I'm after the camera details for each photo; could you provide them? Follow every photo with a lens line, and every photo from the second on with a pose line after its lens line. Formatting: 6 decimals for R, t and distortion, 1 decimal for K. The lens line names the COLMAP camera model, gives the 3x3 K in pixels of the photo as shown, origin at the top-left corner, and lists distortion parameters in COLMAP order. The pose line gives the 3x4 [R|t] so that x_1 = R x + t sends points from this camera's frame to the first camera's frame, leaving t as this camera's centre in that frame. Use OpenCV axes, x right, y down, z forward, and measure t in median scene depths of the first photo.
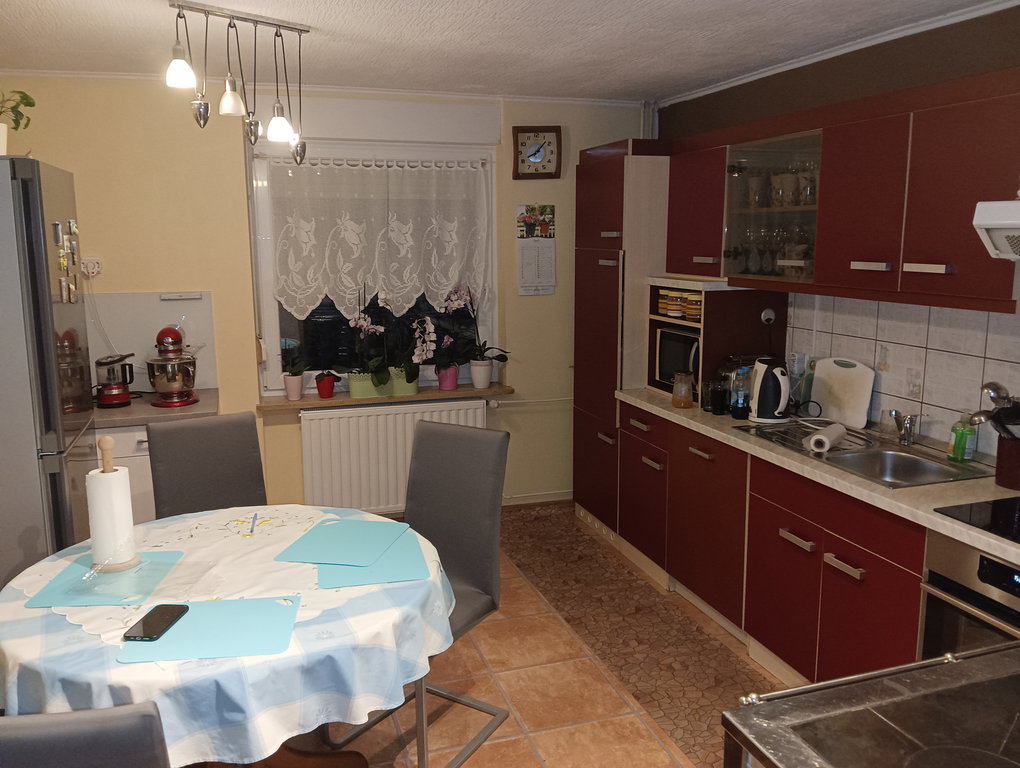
lens RADIAL K [[826.8, 0, 510.0], [0, 826.8, 384.0], [0, 0, 1]] dist [0.111699, -0.192689]
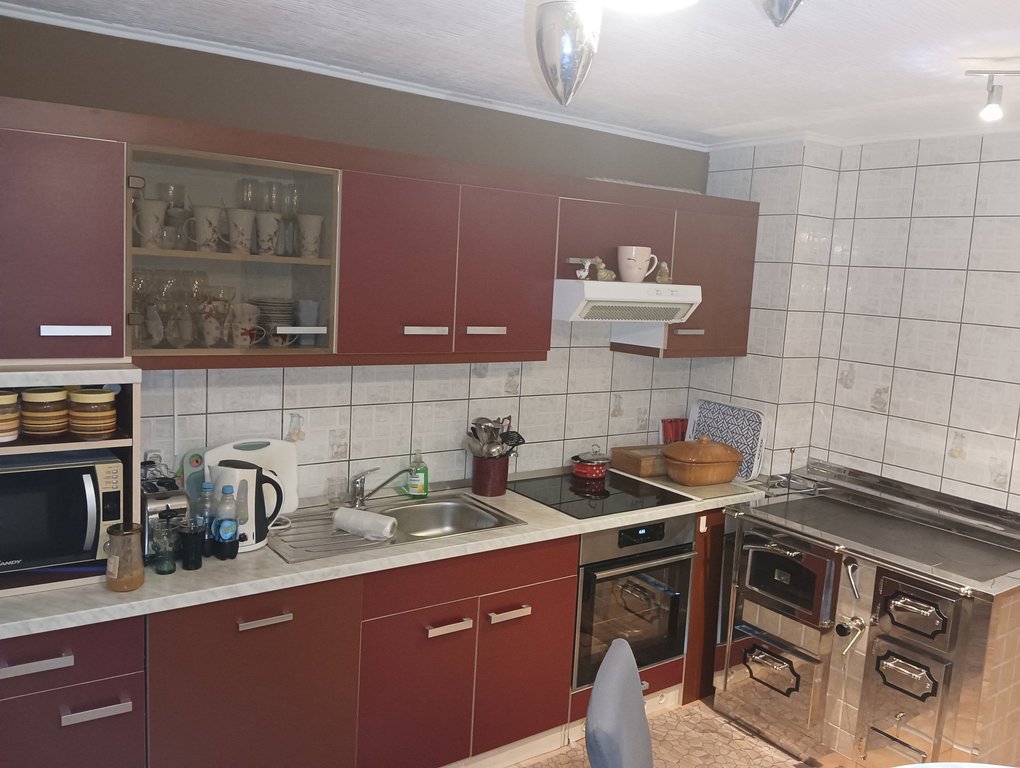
lens RADIAL K [[826.8, 0, 510.0], [0, 826.8, 384.0], [0, 0, 1]] dist [0.111699, -0.192689]
pose [[-0.292187, -0.144126, 0.945439, -0.476633], [0.115399, 0.976043, 0.184455, -0.224328], [-0.949373, 0.162998, -0.268555, 1.070141]]
